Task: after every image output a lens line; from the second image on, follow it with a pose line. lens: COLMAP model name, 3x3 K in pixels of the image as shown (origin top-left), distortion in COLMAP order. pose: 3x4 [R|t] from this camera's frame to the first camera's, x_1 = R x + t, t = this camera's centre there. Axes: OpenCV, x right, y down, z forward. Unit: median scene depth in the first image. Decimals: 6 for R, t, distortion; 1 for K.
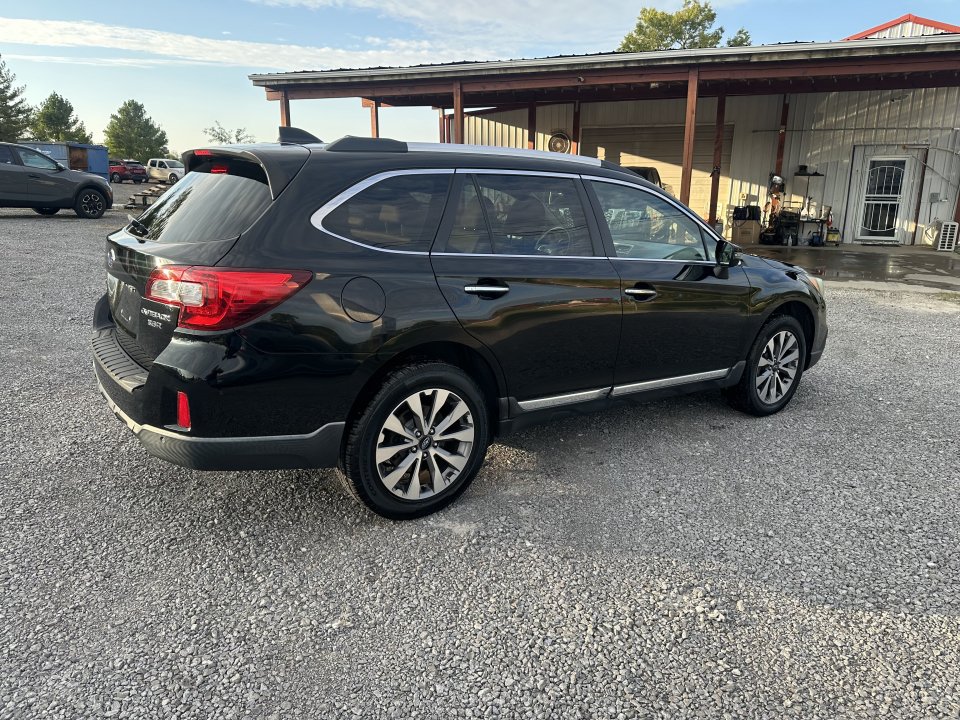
lens RADIAL K [[676.7, 0, 487.0], [0, 676.7, 354.6], [0, 0, 1]] dist [0.031390, -0.030089]
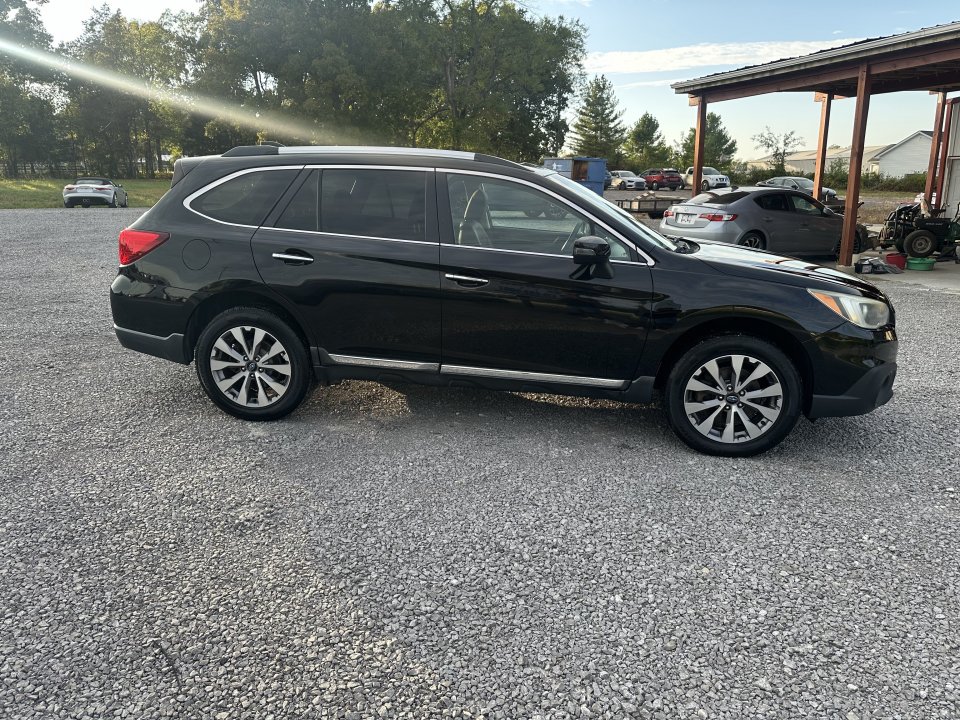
lens RADIAL K [[676.7, 0, 484.9], [0, 676.7, 358.4], [0, 0, 1]] dist [0.031390, -0.030089]
pose [[0.708255, 0.160299, -0.687517, 0.288299], [-0.163018, 0.984695, 0.061653, -0.011534], [0.686877, 0.068412, 0.723547, 0.079895]]
